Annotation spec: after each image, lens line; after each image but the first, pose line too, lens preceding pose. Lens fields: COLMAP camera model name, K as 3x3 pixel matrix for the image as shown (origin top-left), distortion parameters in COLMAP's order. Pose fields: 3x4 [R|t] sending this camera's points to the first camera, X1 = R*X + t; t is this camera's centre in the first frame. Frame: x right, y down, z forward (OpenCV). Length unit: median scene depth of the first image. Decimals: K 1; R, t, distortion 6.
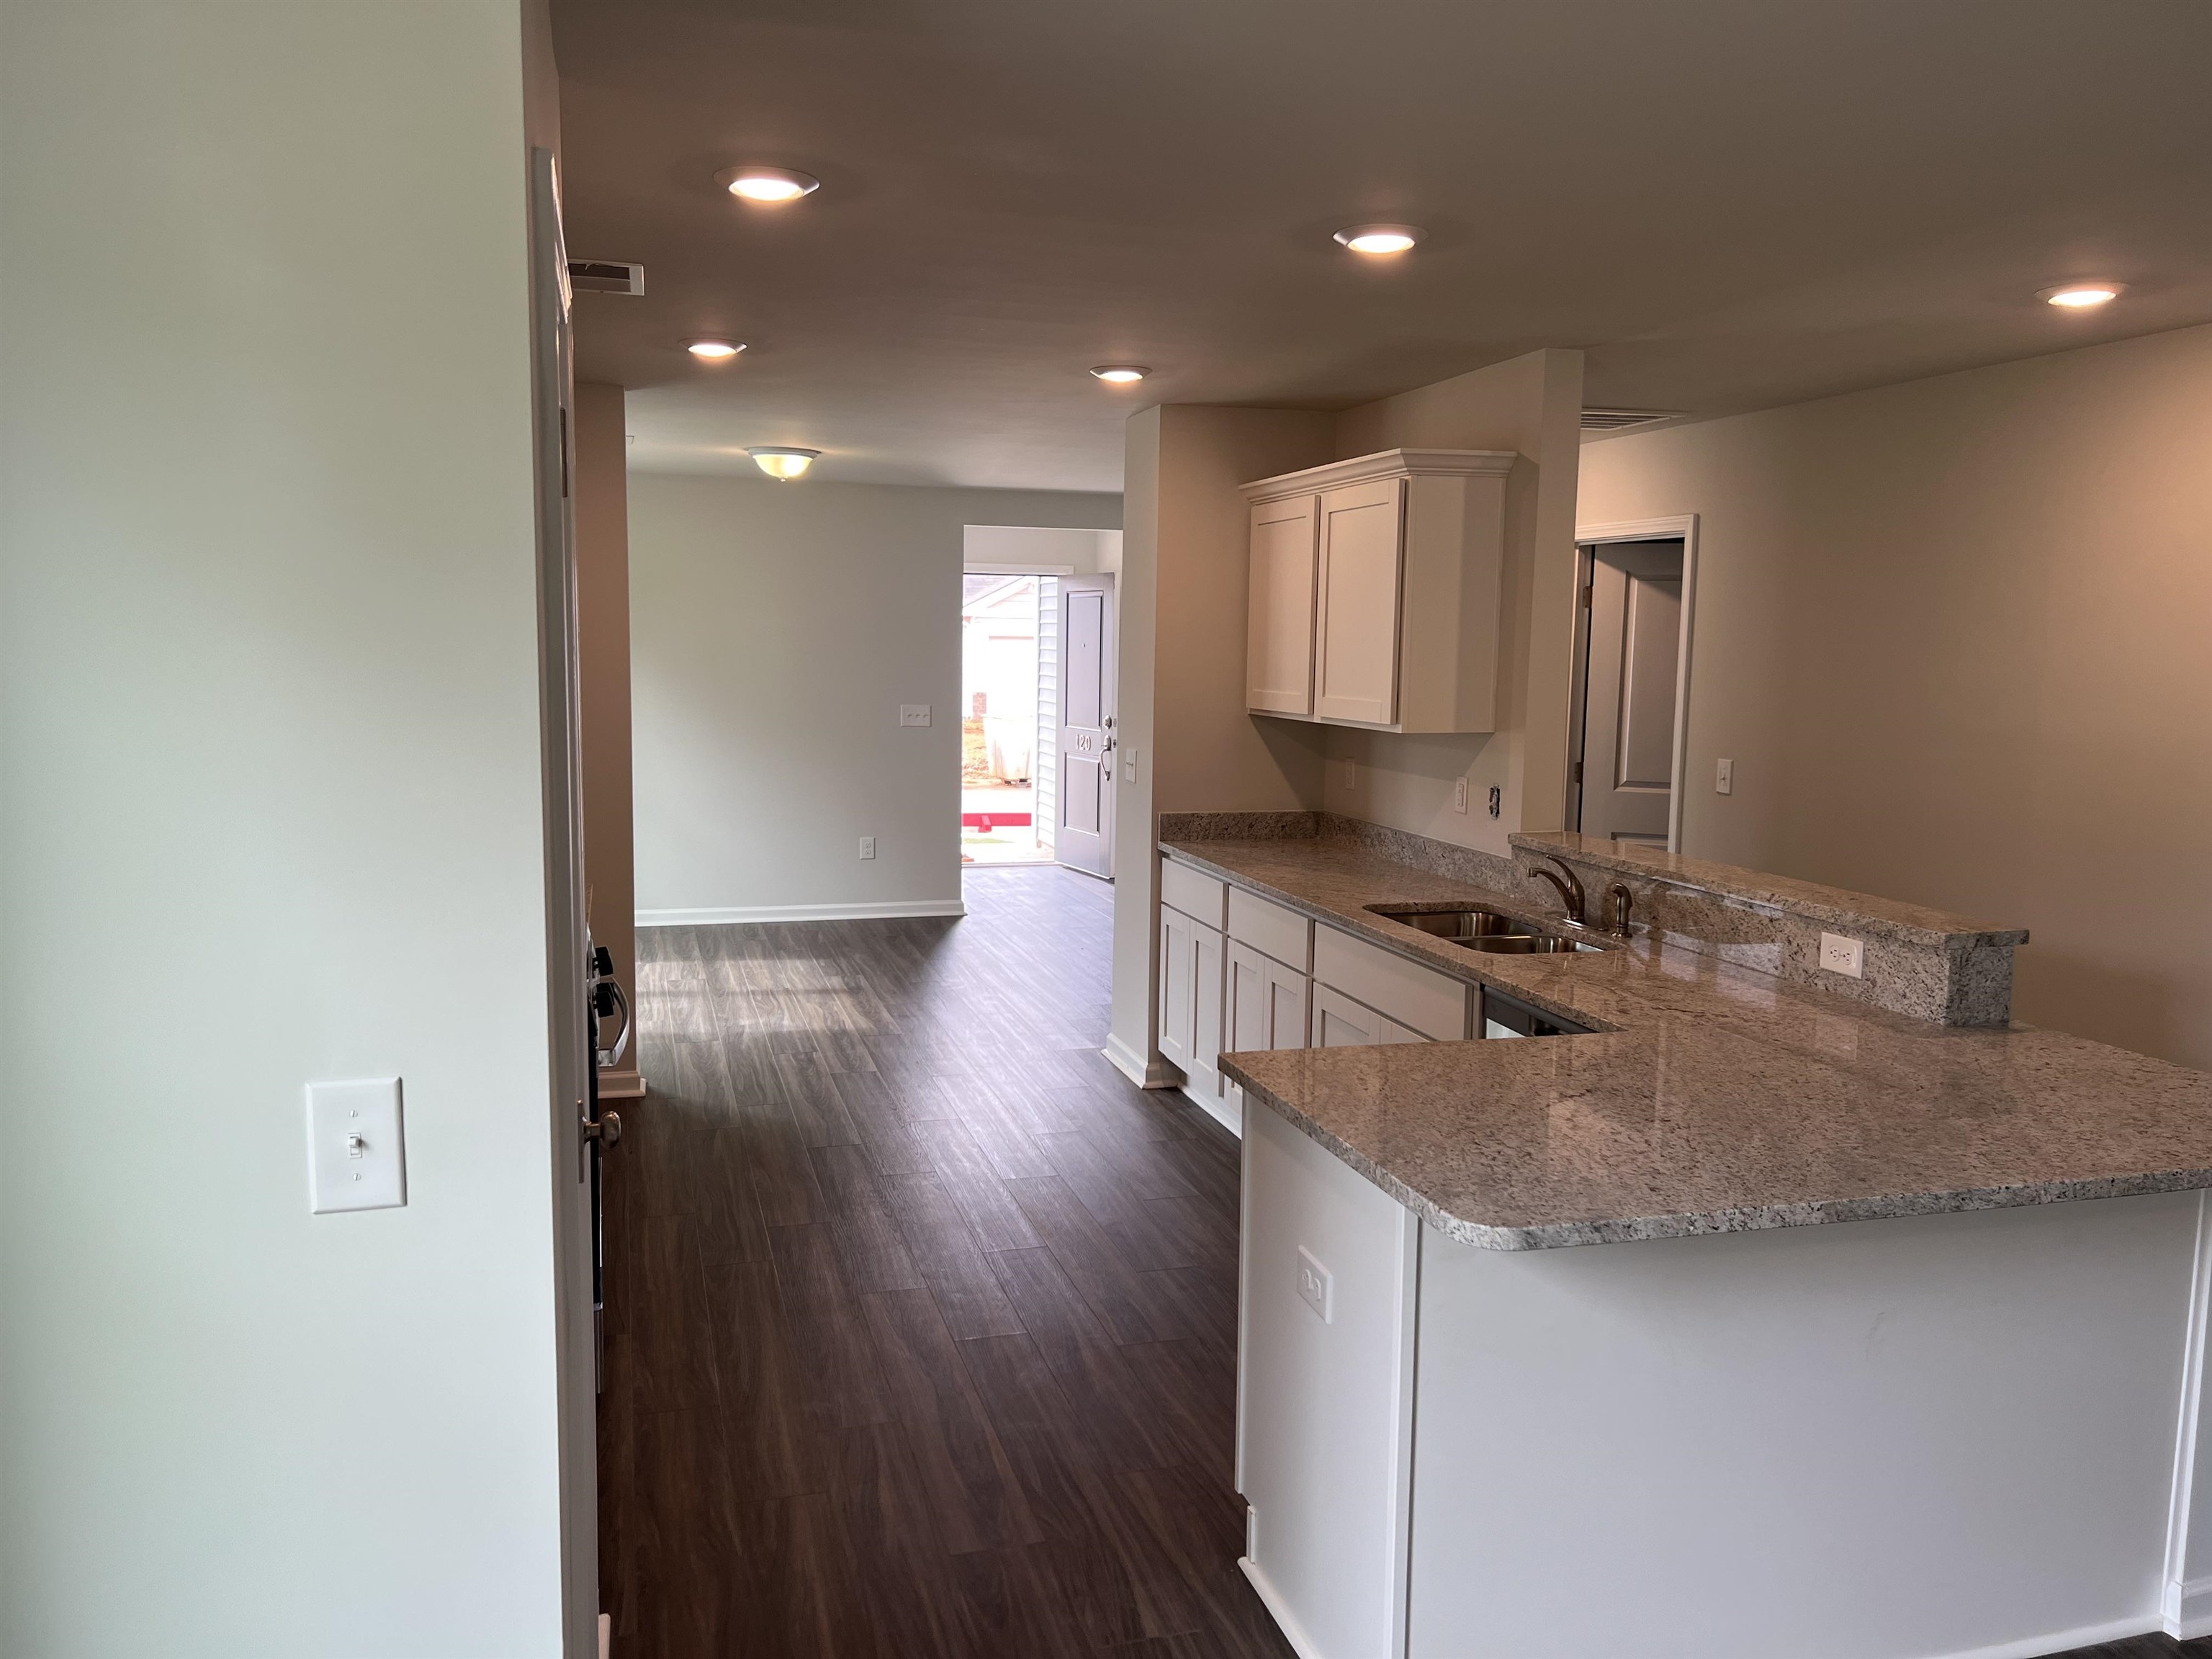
lens RADIAL K [[1643.4, 0, 1078.6], [0, 1643.4, 823.6], [0, 0, 1]] dist [0.065078, -0.074186]
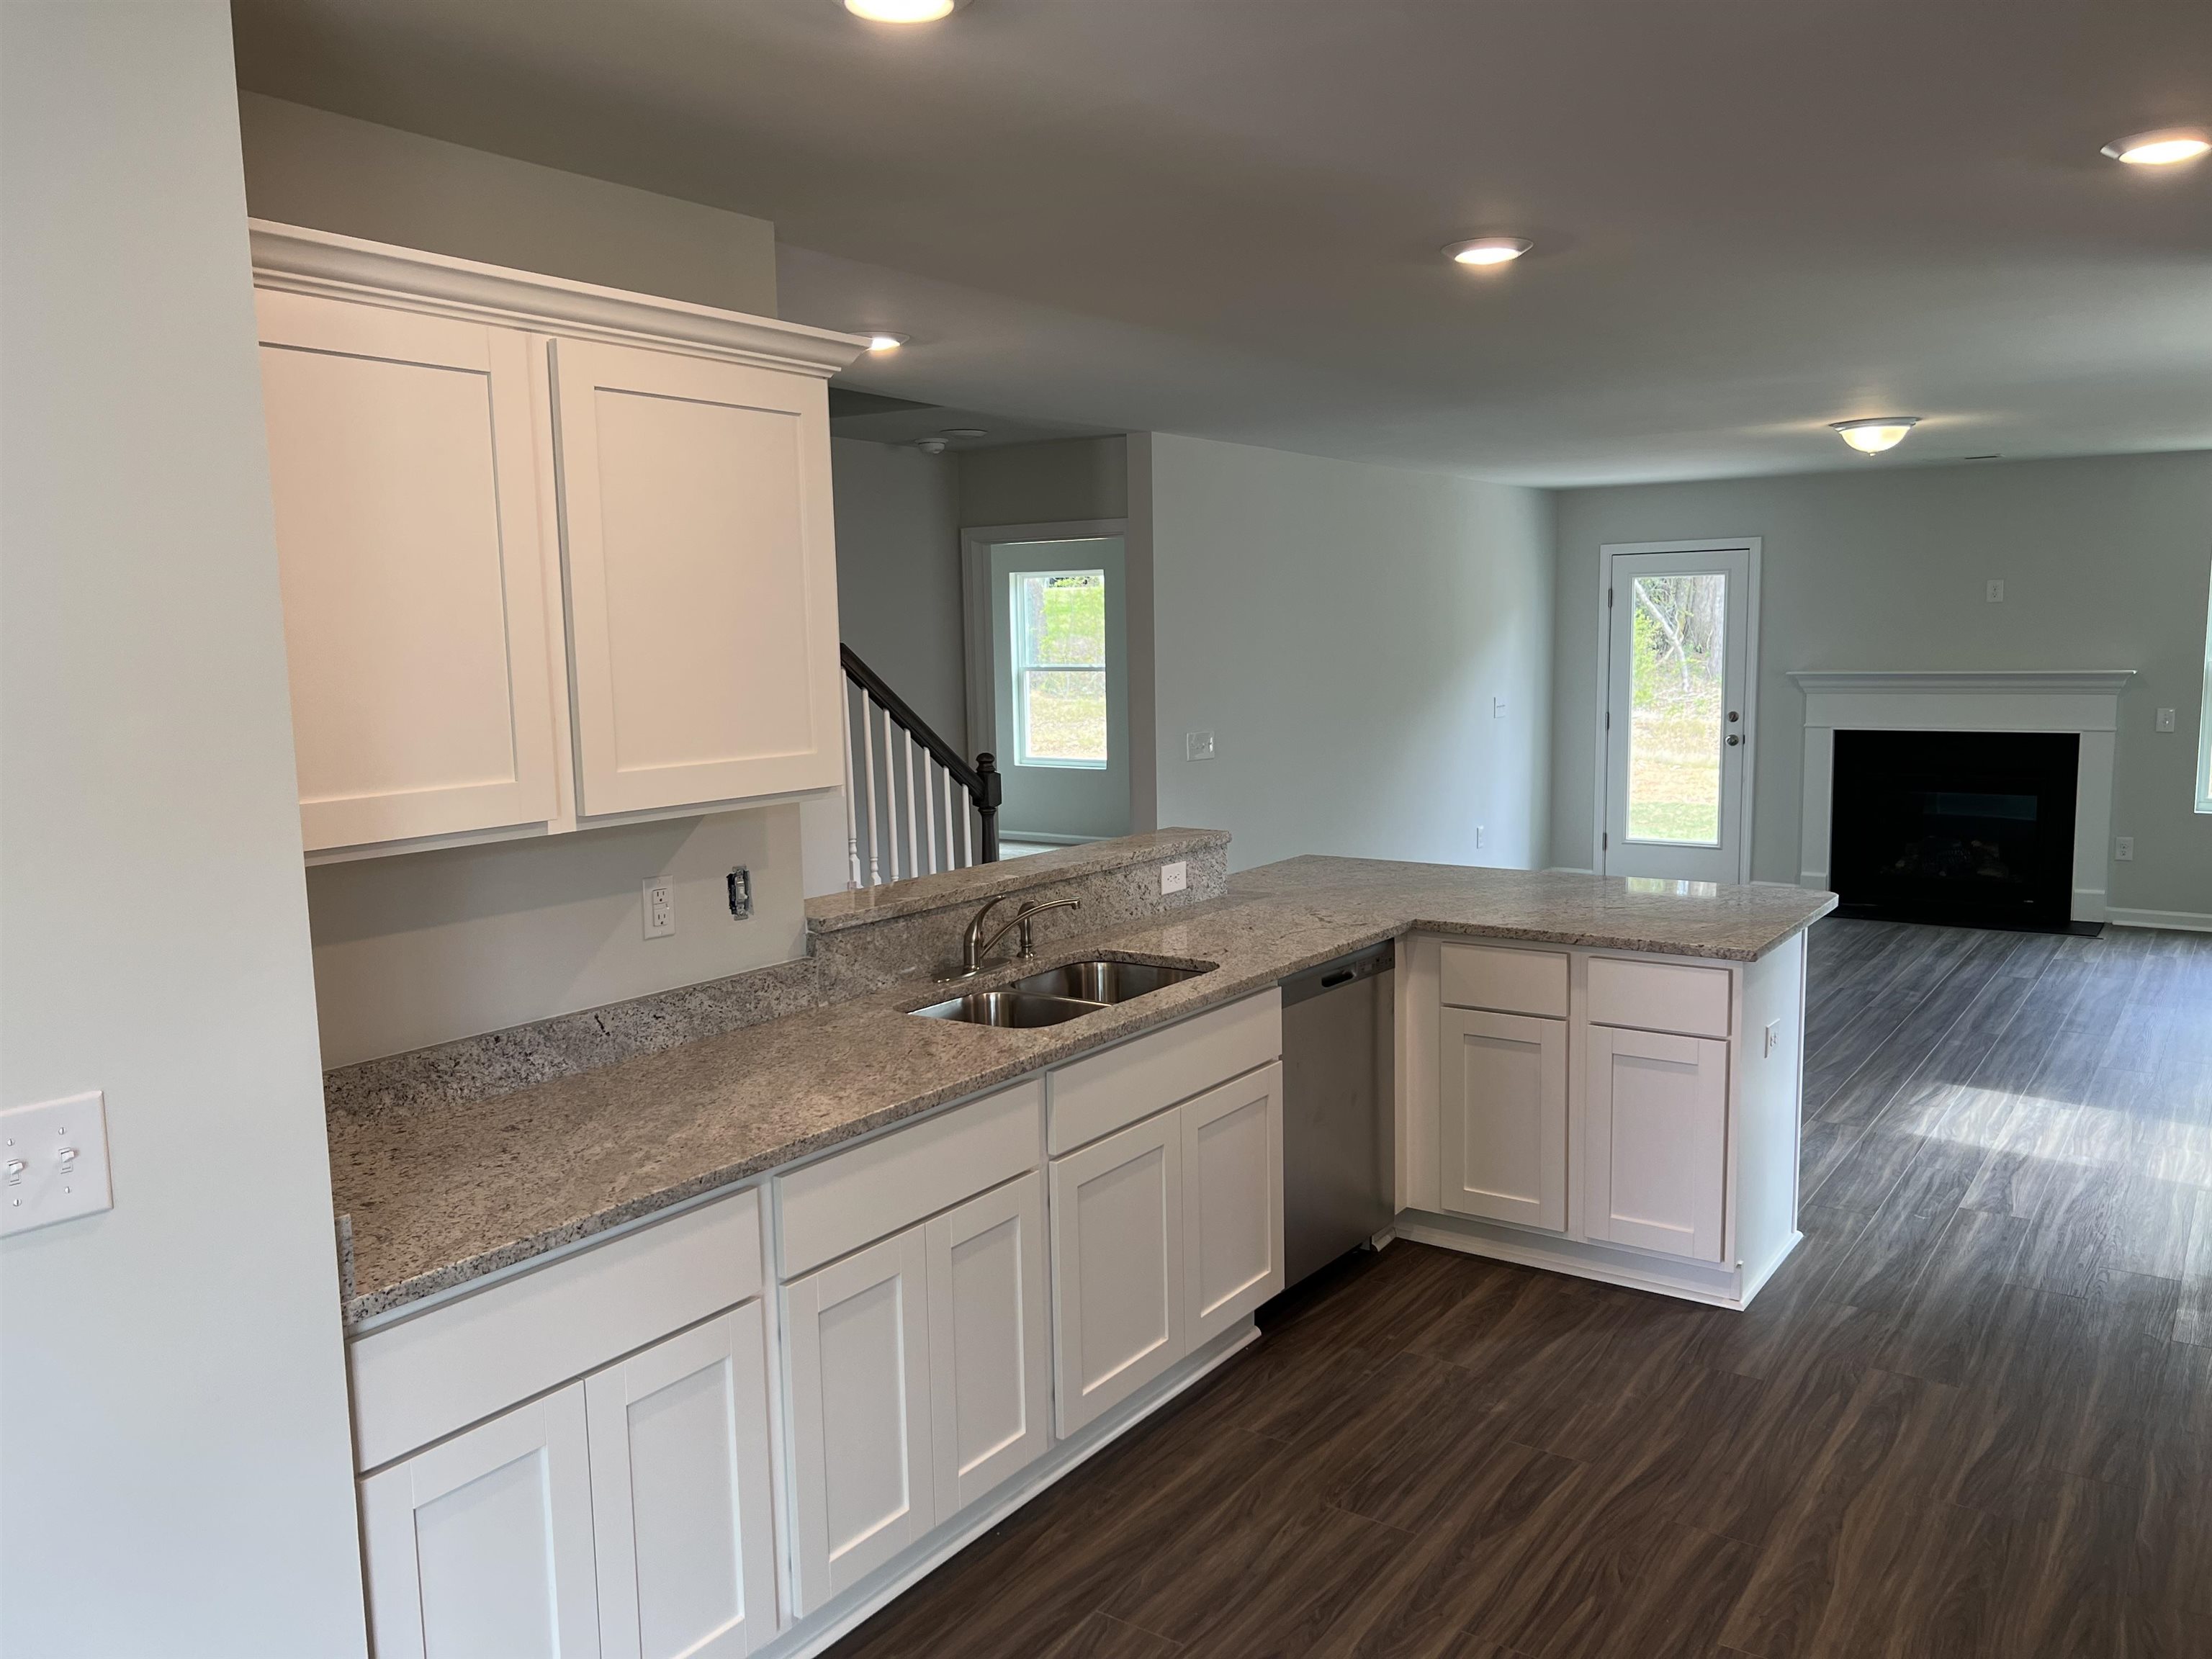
lens RADIAL K [[1644.8, 0, 1108.1], [0, 1644.8, 838.4], [0, 0, 1]] dist [0.007130, 0.002128]
pose [[-0.641534, -0.101153, 0.760396, -0.337622], [0.093277, 0.973625, 0.208214, -0.156821], [-0.761402, 0.204504, -0.615178, 1.282147]]
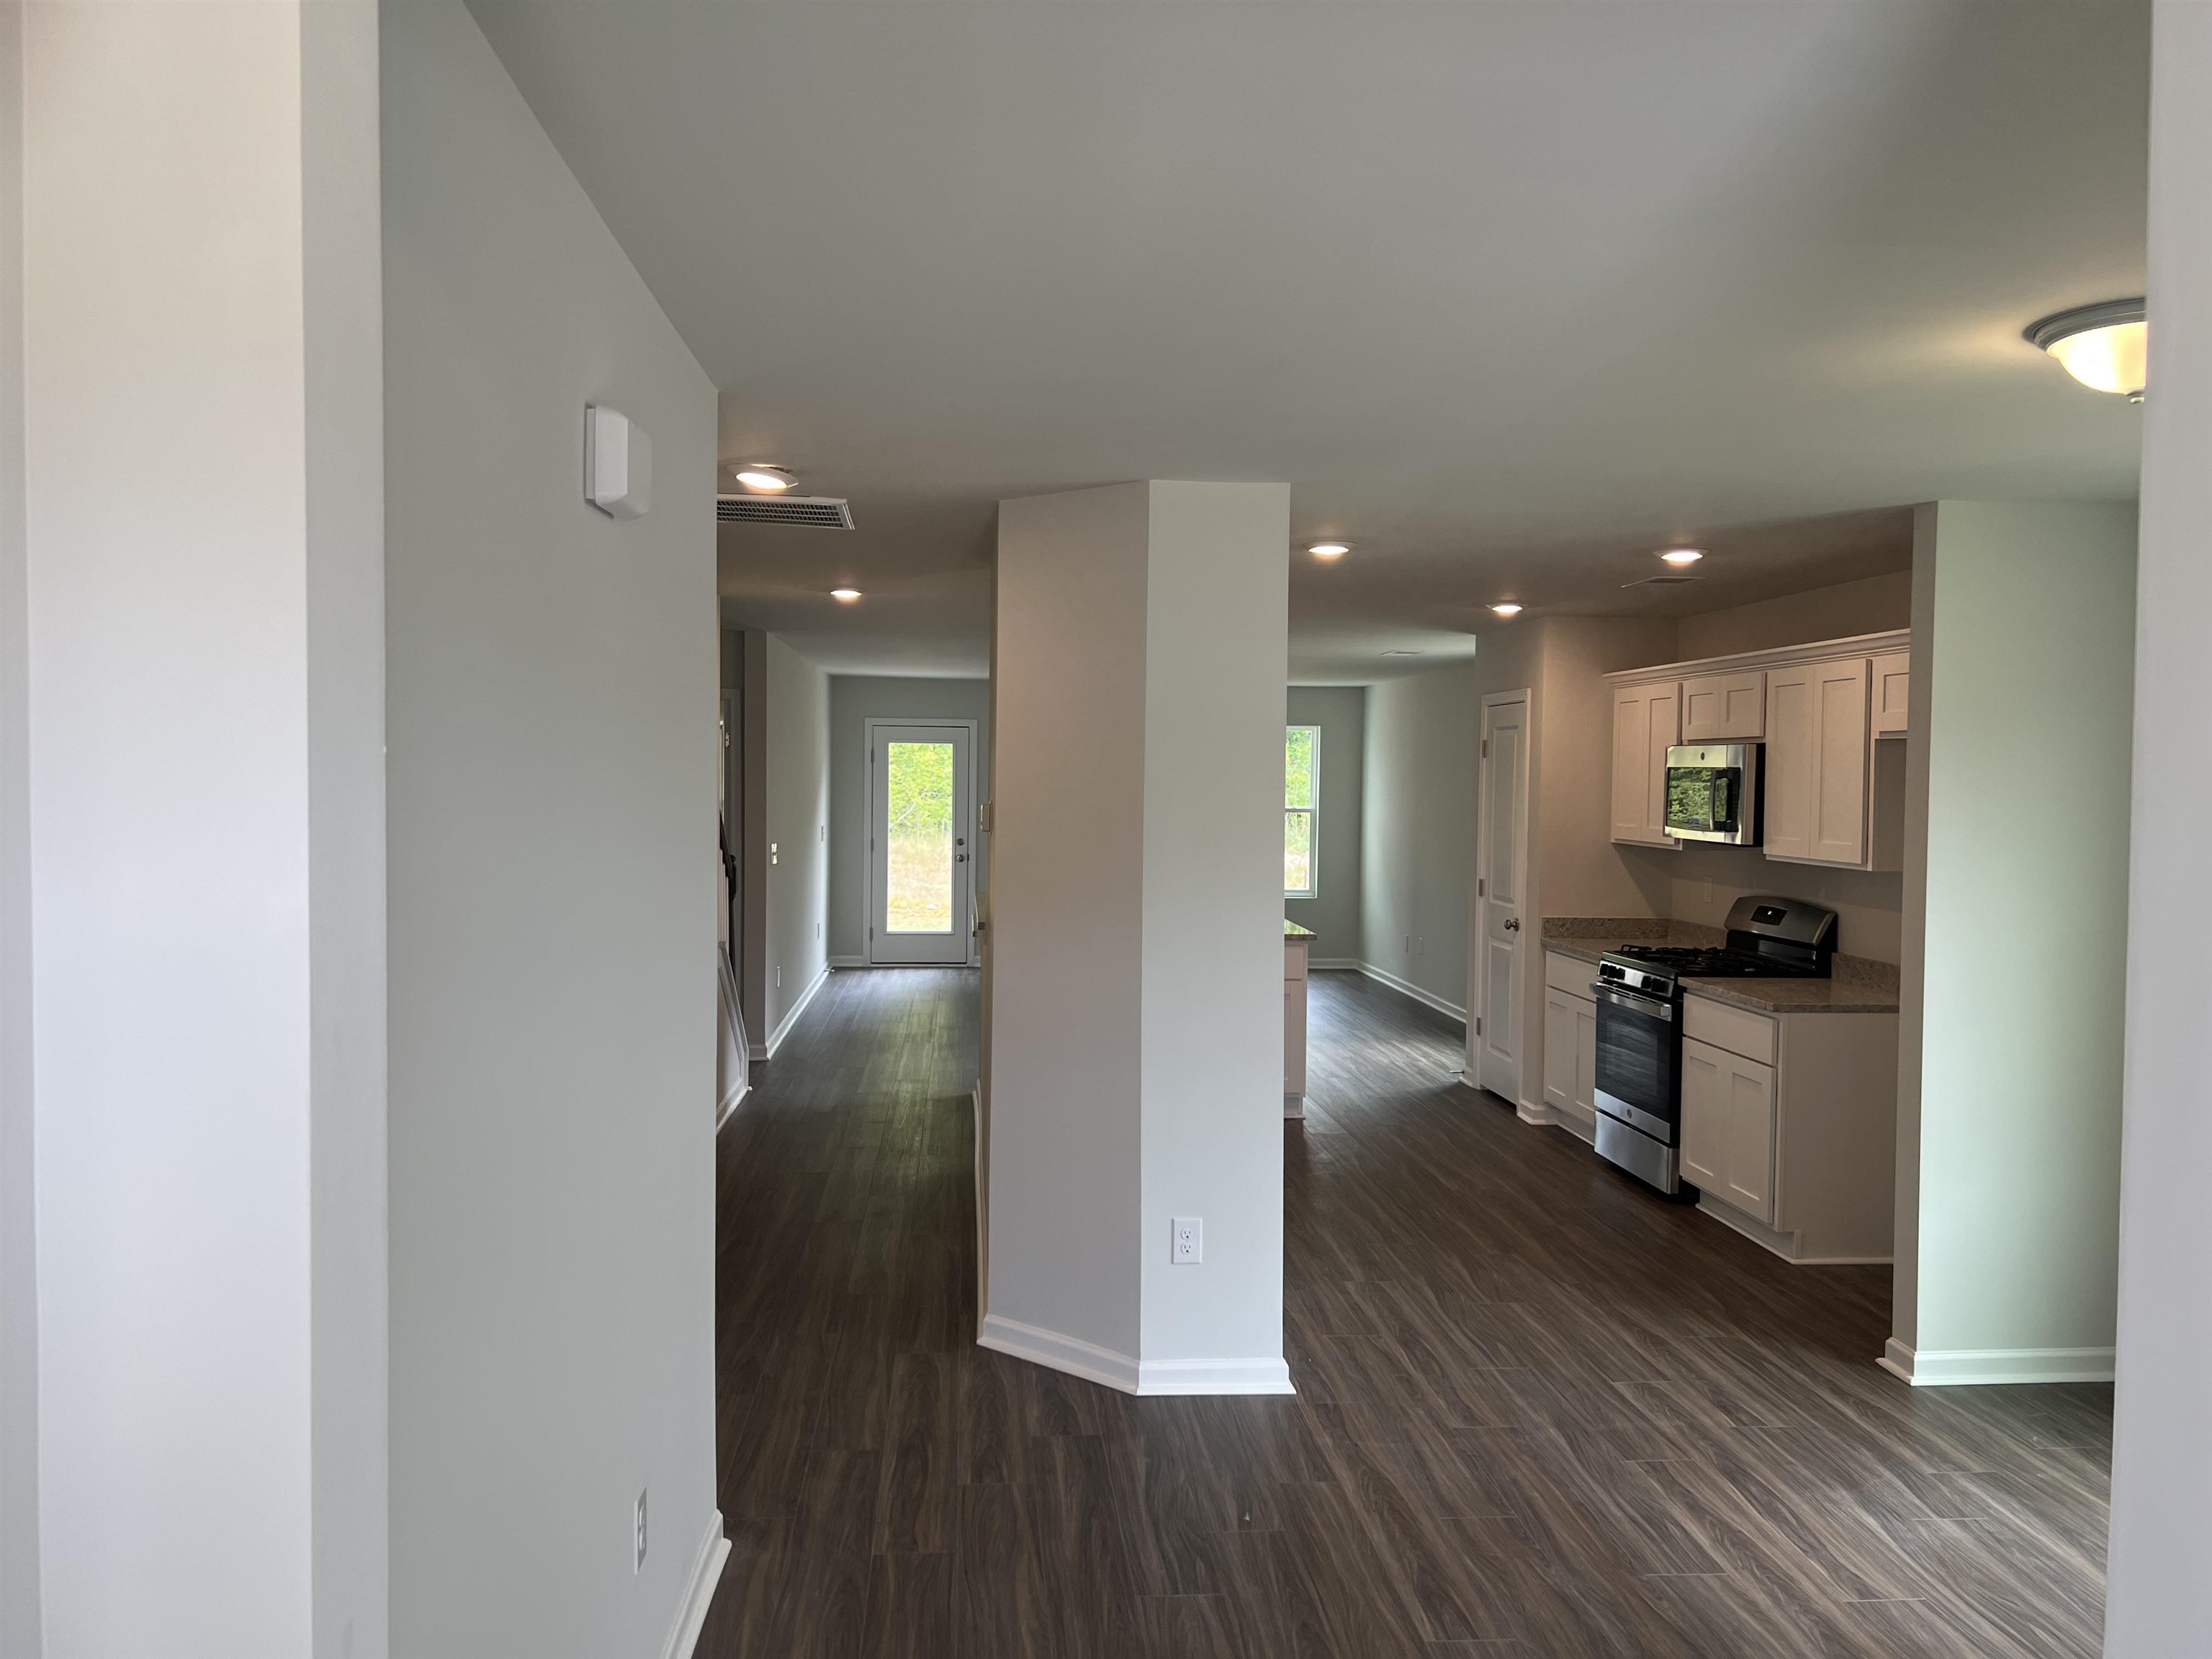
lens RADIAL K [[1644.8, 0, 1108.1], [0, 1644.8, 838.4], [0, 0, 1]] dist [0.007130, 0.002128]
pose [[-0.982953, -0.033994, 0.180687, -0.034827], [-0.006515, 0.988582, 0.150545, -0.258543], [-0.183741, 0.146801, -0.971951, 2.243015]]
